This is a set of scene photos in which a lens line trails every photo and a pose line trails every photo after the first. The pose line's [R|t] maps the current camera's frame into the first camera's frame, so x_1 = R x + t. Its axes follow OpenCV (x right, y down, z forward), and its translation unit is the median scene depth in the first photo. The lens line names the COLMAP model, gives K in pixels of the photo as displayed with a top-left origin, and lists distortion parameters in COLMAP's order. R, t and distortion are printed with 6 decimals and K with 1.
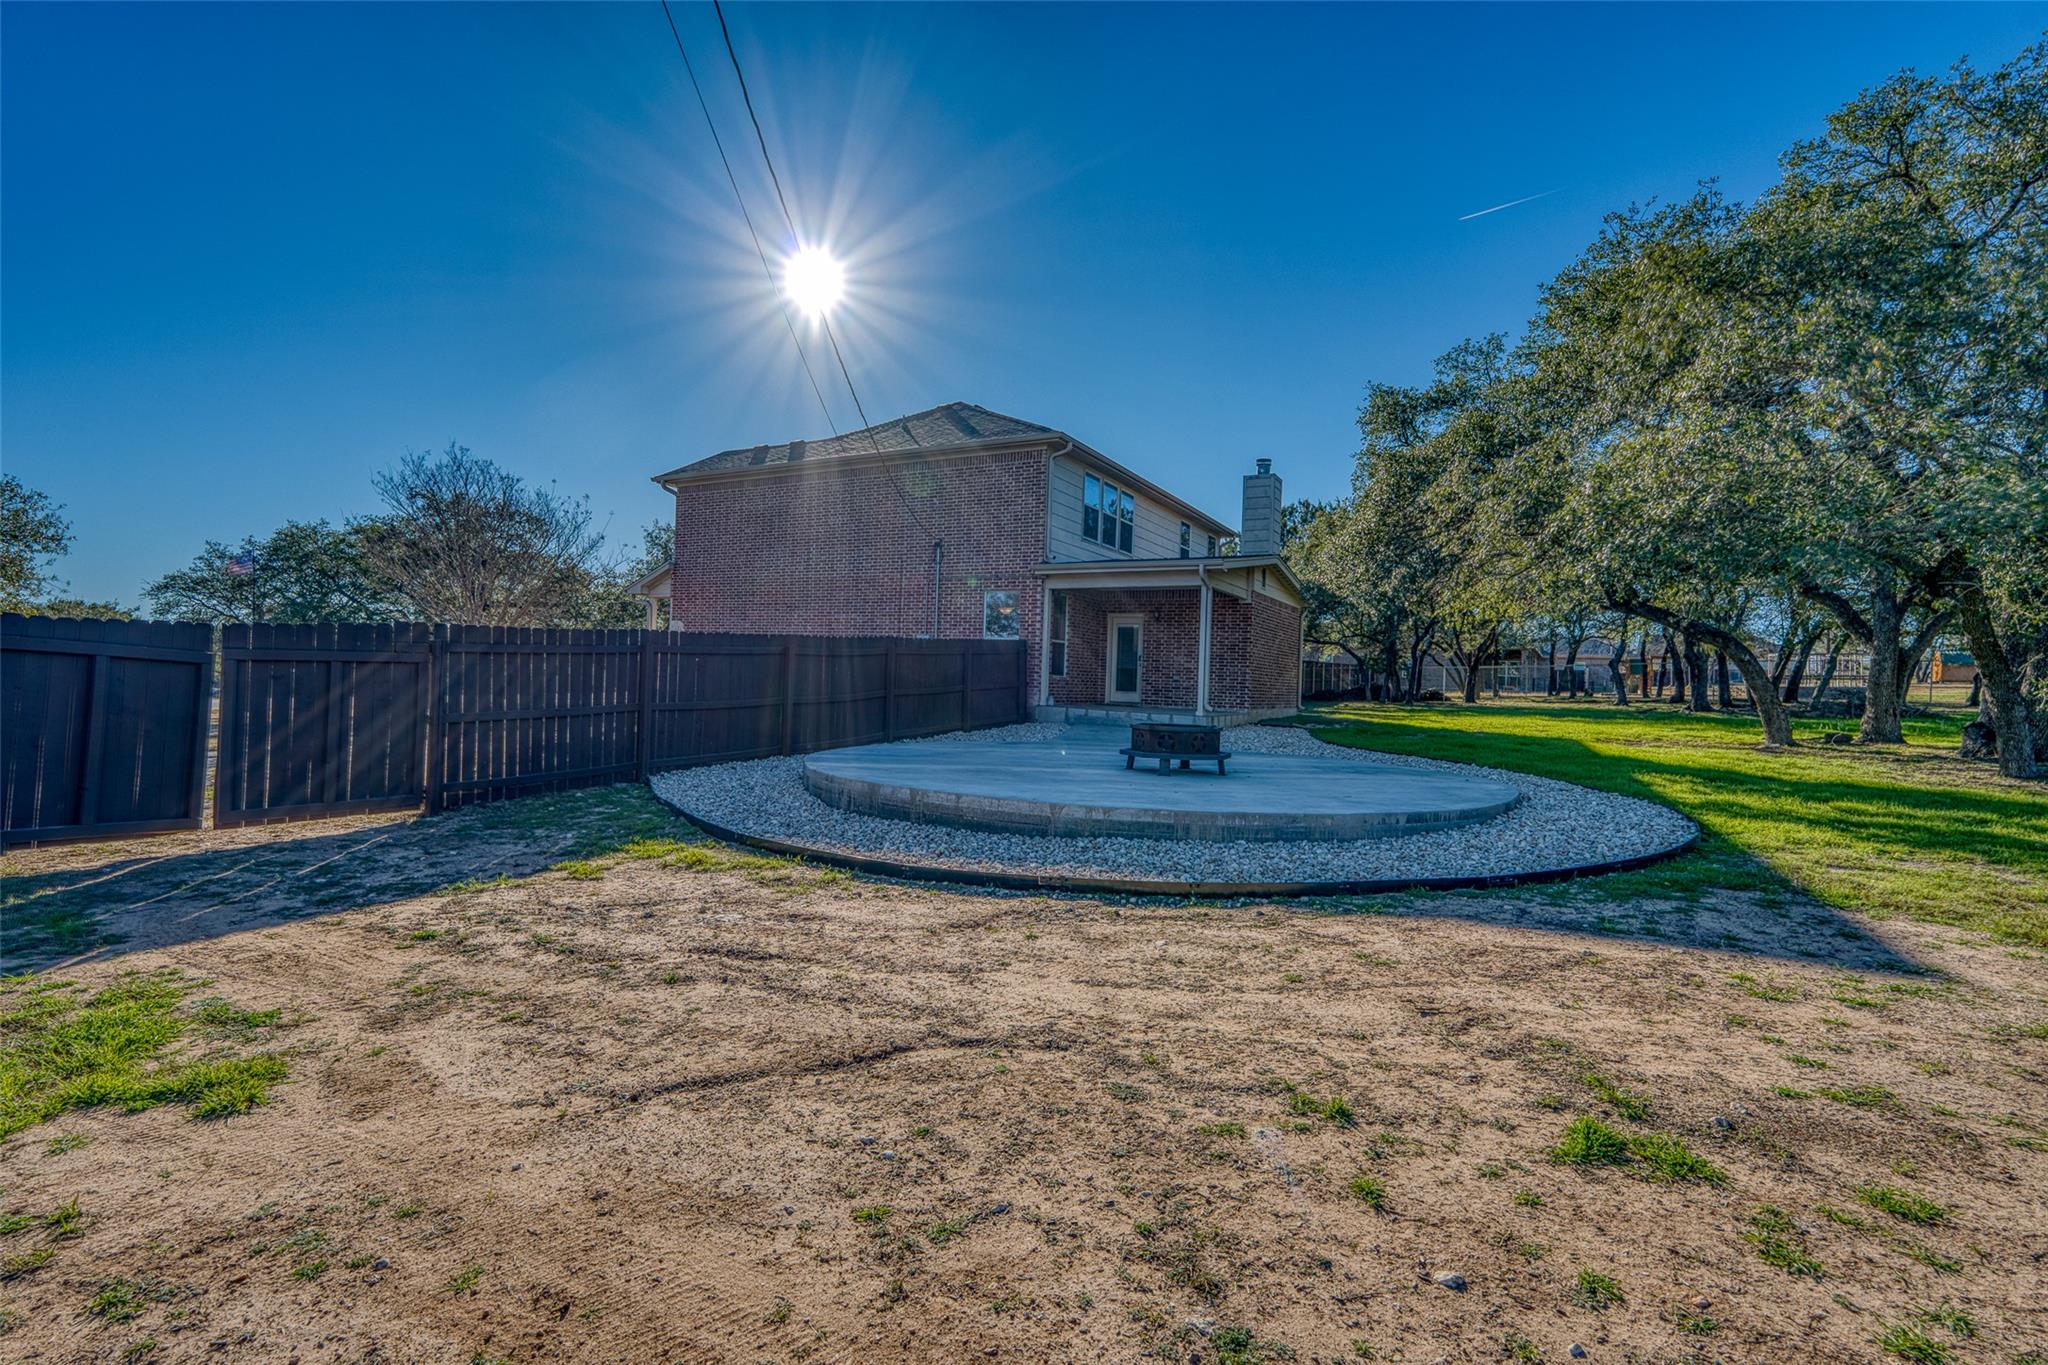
lens RADIAL K [[934.1, 0, 1024.0], [0, 934.1, 682.5], [0, 0, 1]] dist [0.000957, -0.000039]
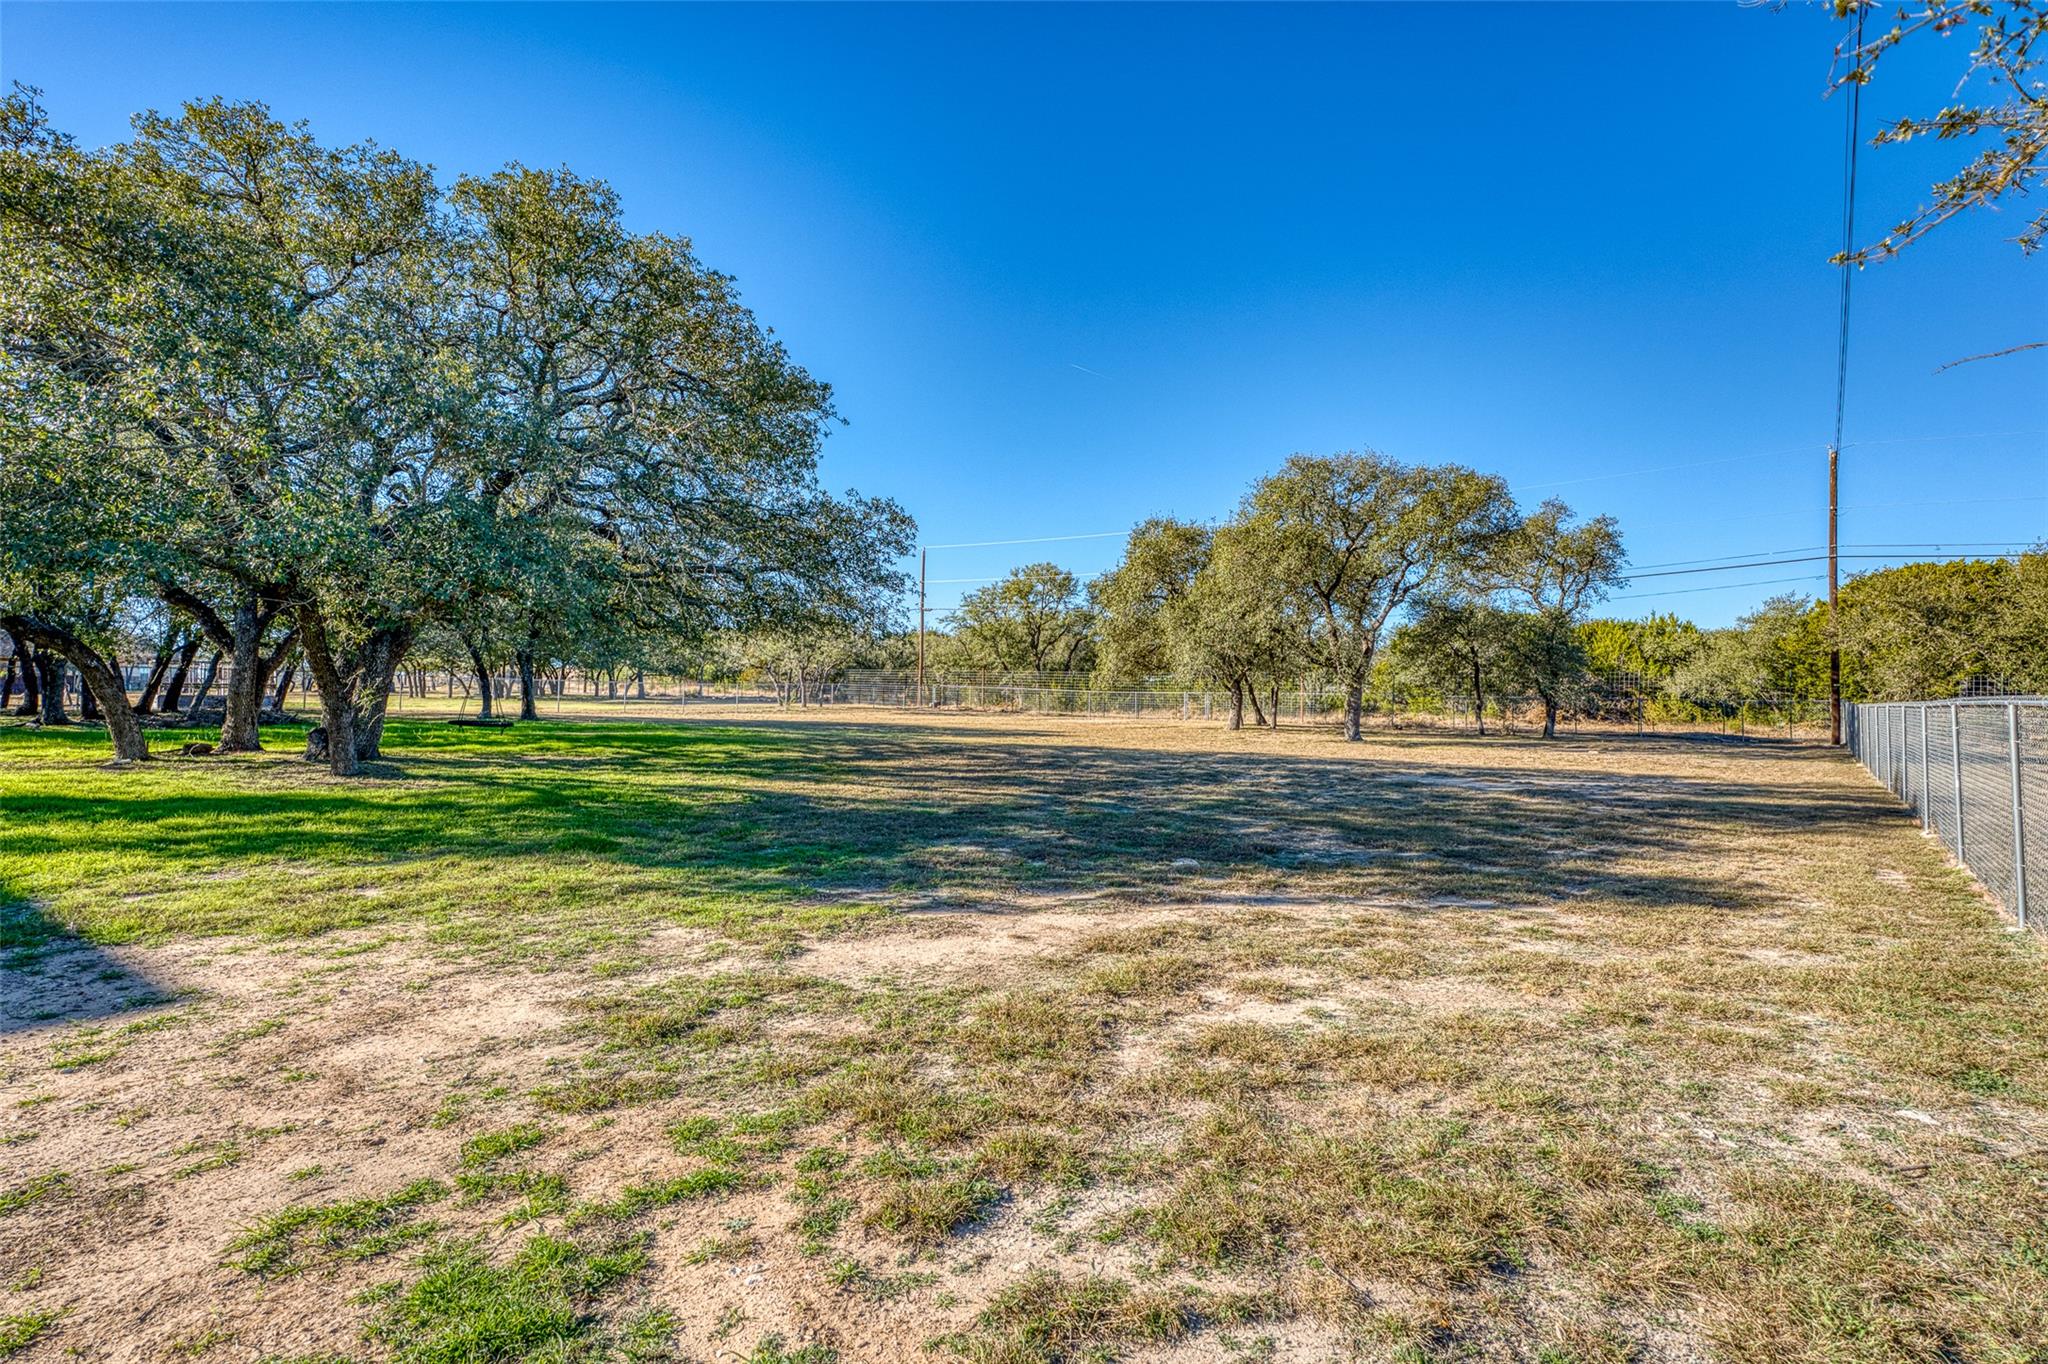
lens RADIAL K [[957.2, 0, 1007.3], [0, 957.2, 680.0], [0, 0, 1]] dist [0.002118, 0.000446]
pose [[0.168892, 0.015556, 0.985512, 0.040240], [-0.004543, 0.999877, -0.015004, -0.001620], [-0.985624, -0.001943, 0.168941, -0.001610]]
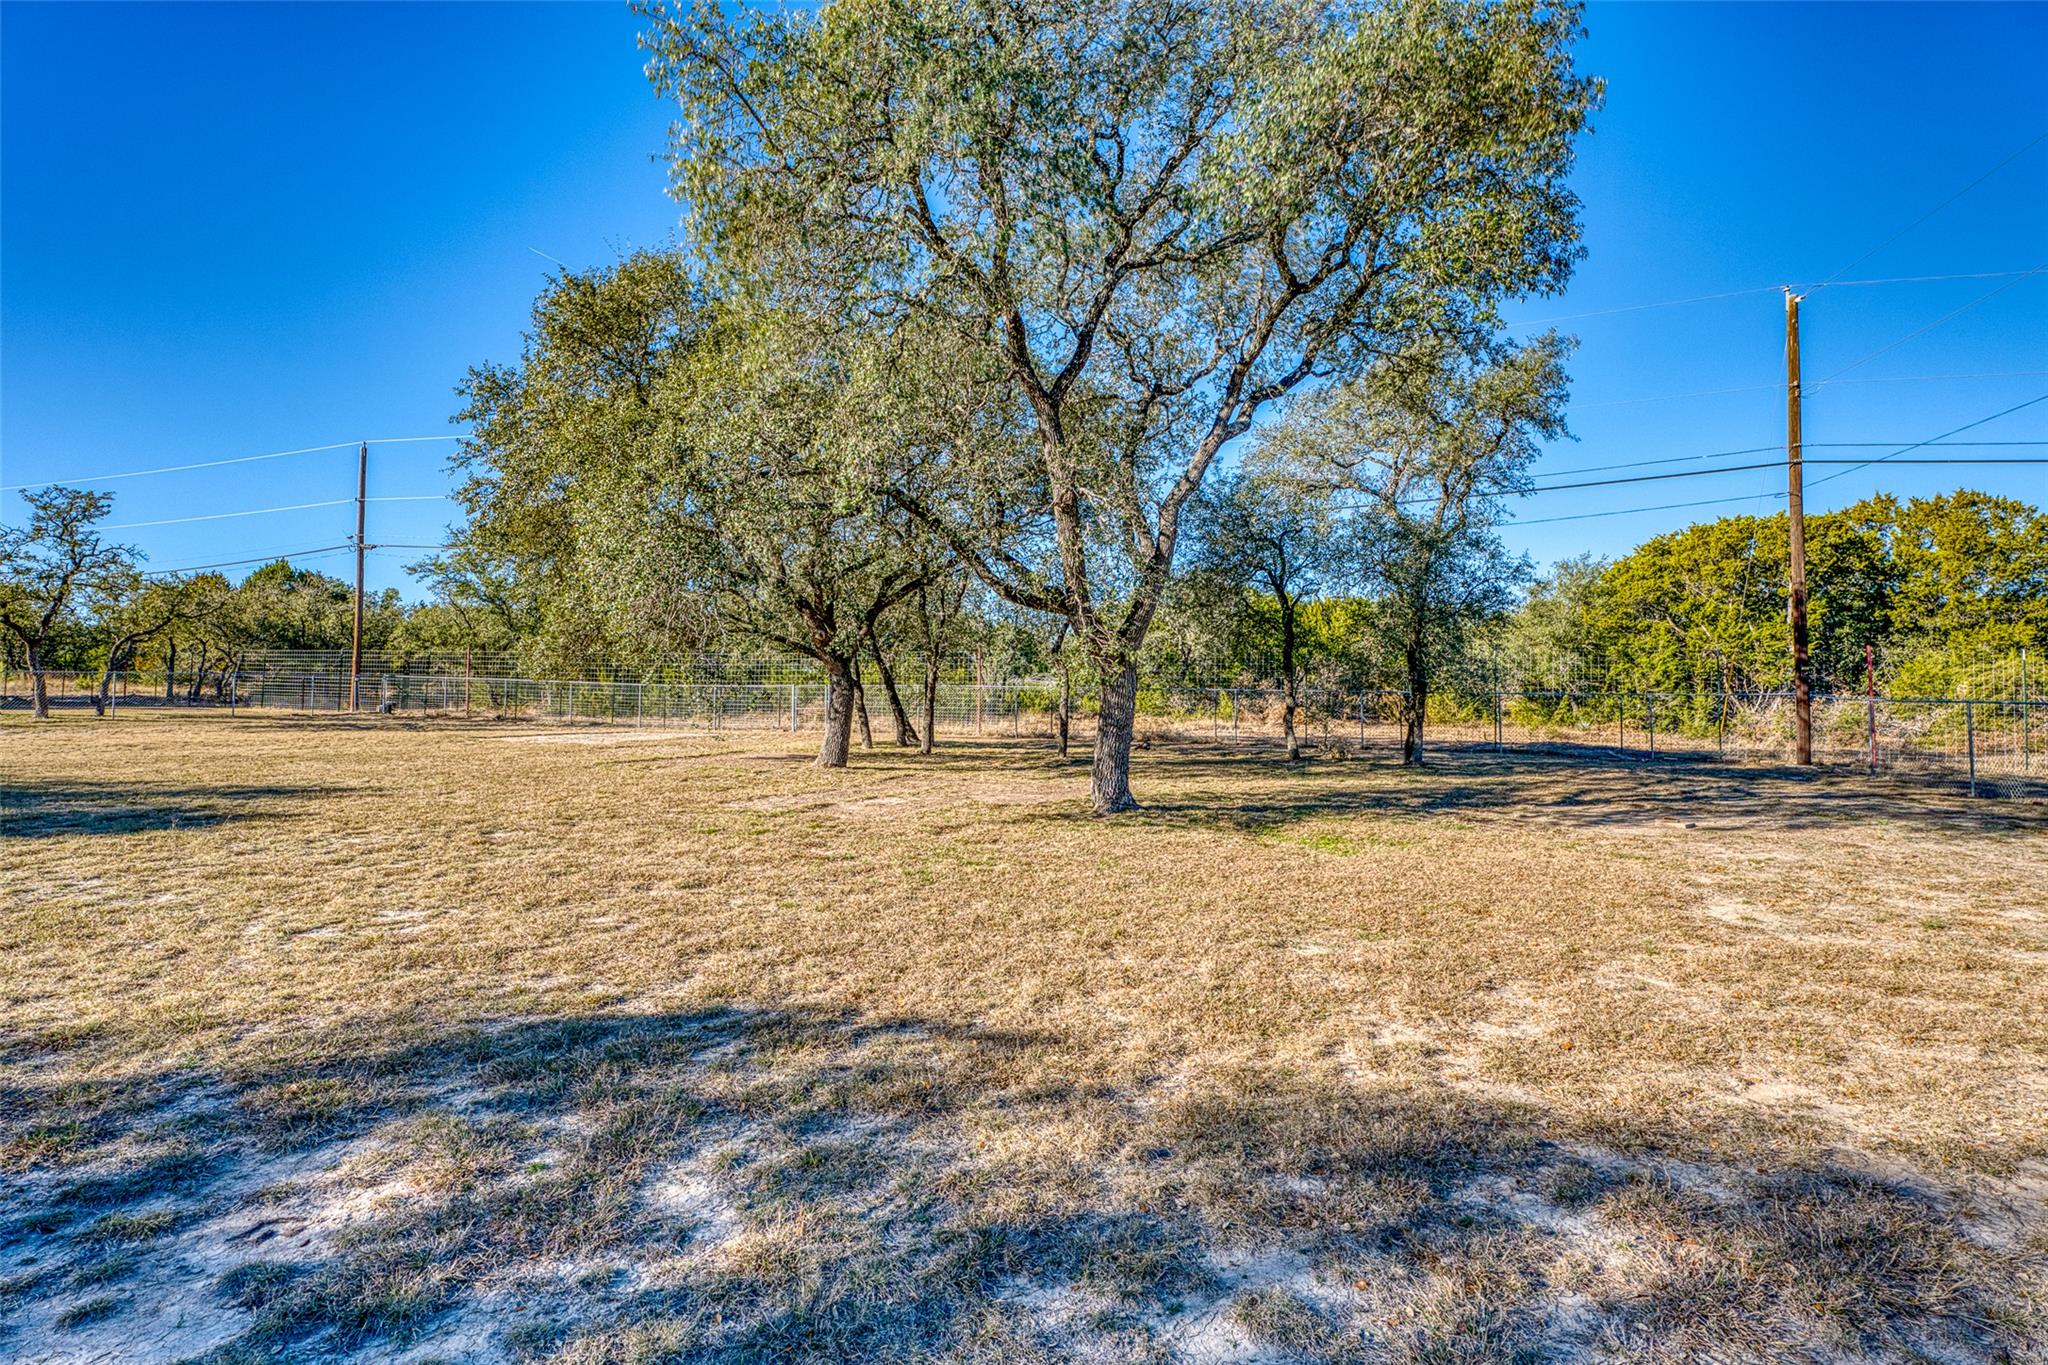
lens RADIAL K [[957.2, 0, 1007.3], [0, 957.2, 680.5], [0, 0, 1]] dist [0.002118, 0.000446]
pose [[-0.162106, 0.010133, 0.986721, 1.751784], [-0.000367, 0.999947, -0.010329, 0.000011], [-0.986773, -0.002037, -0.162094, -0.217200]]
